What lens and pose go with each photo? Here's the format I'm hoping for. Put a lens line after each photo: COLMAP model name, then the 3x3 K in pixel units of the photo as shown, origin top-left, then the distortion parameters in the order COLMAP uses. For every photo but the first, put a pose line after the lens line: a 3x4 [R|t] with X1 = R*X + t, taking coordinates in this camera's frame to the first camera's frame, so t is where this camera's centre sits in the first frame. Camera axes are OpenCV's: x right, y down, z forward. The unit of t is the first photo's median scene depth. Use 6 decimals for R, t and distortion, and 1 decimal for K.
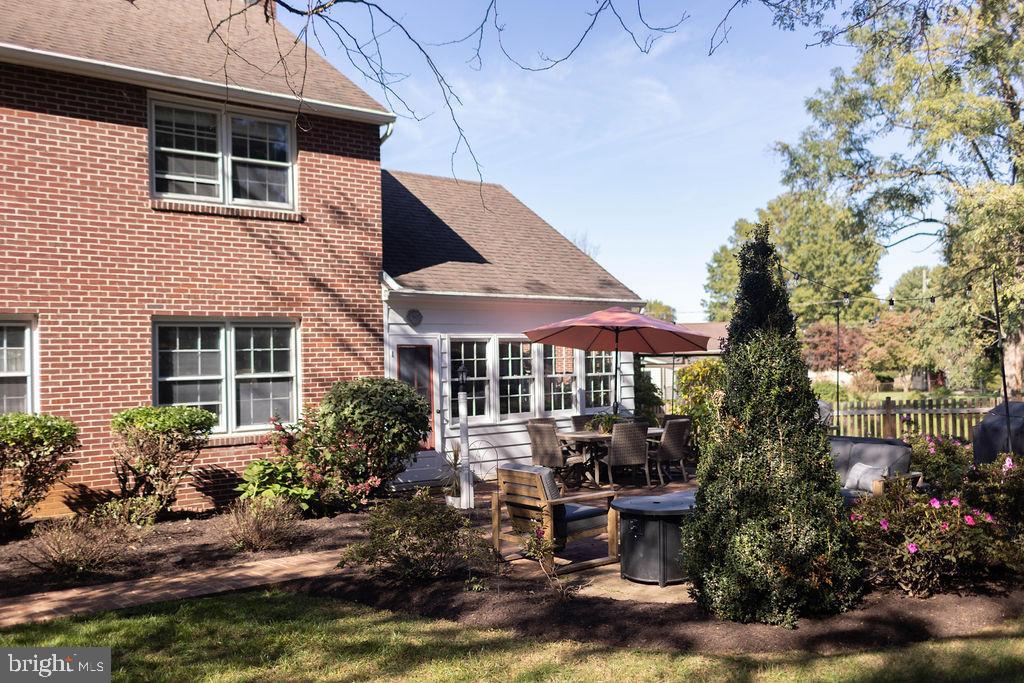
lens RADIAL K [[970.8, 0, 511.4], [0, 970.8, 325.4], [0, 0, 1]] dist [0.009786, -0.000662]
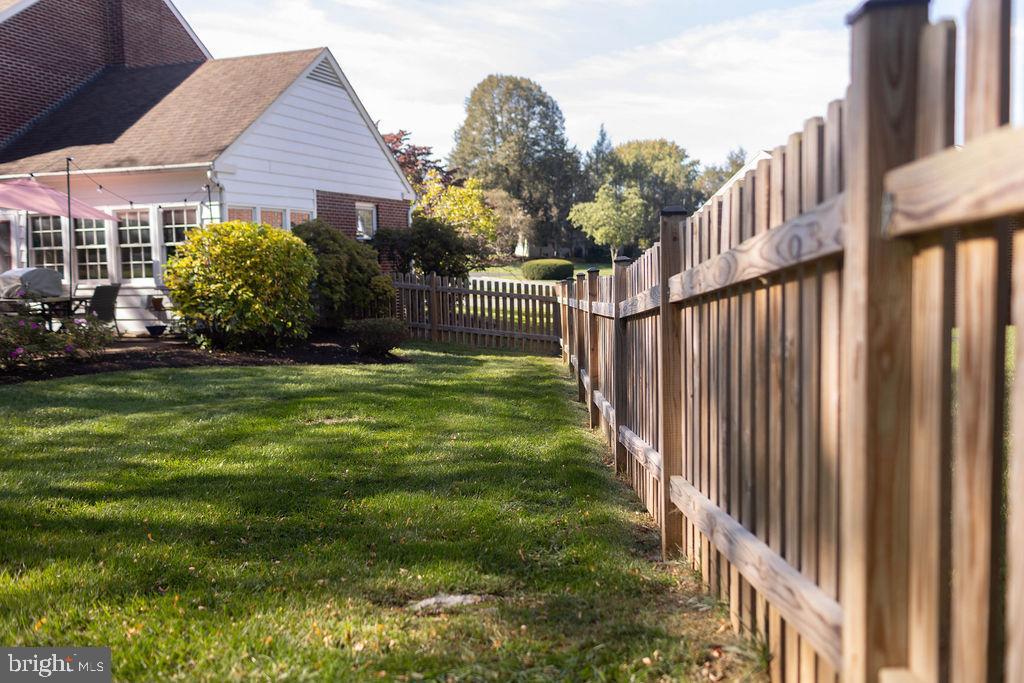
lens RADIAL K [[970.8, 0, 511.4], [0, 970.8, 325.4], [0, 0, 1]] dist [0.009786, -0.000662]
pose [[0.470411, 0.067655, -0.879850, 1.439688], [0.044982, 0.993922, 0.100476, 0.063290], [0.881300, -0.086842, 0.464509, 1.078265]]
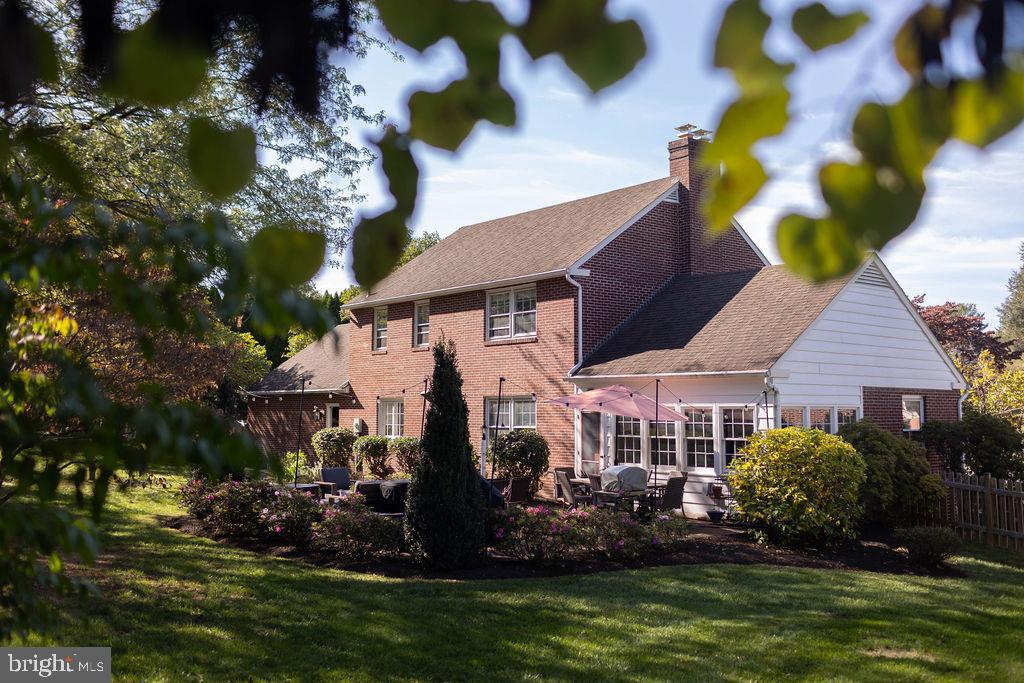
lens RADIAL K [[970.8, 0, 511.4], [0, 970.8, 325.4], [0, 0, 1]] dist [0.009786, -0.000662]
pose [[-0.041384, -0.067177, -0.996882, 1.565733], [0.034750, 0.997037, -0.068630, -0.015402], [0.998539, -0.037482, -0.038927, 1.023913]]
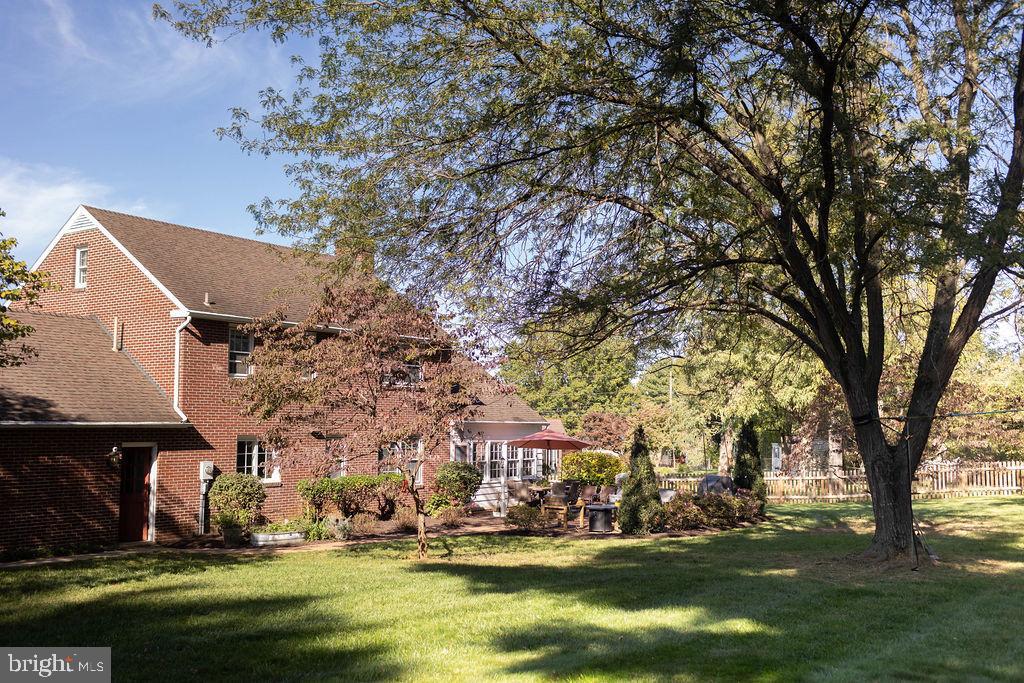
lens RADIAL K [[970.8, 0, 511.4], [0, 970.8, 325.4], [0, 0, 1]] dist [0.009786, -0.000662]
pose [[0.970330, 0.046640, 0.237244, -0.560373], [-0.029572, 0.996745, -0.075003, -0.096905], [-0.239970, 0.065762, 0.968550, -1.250767]]
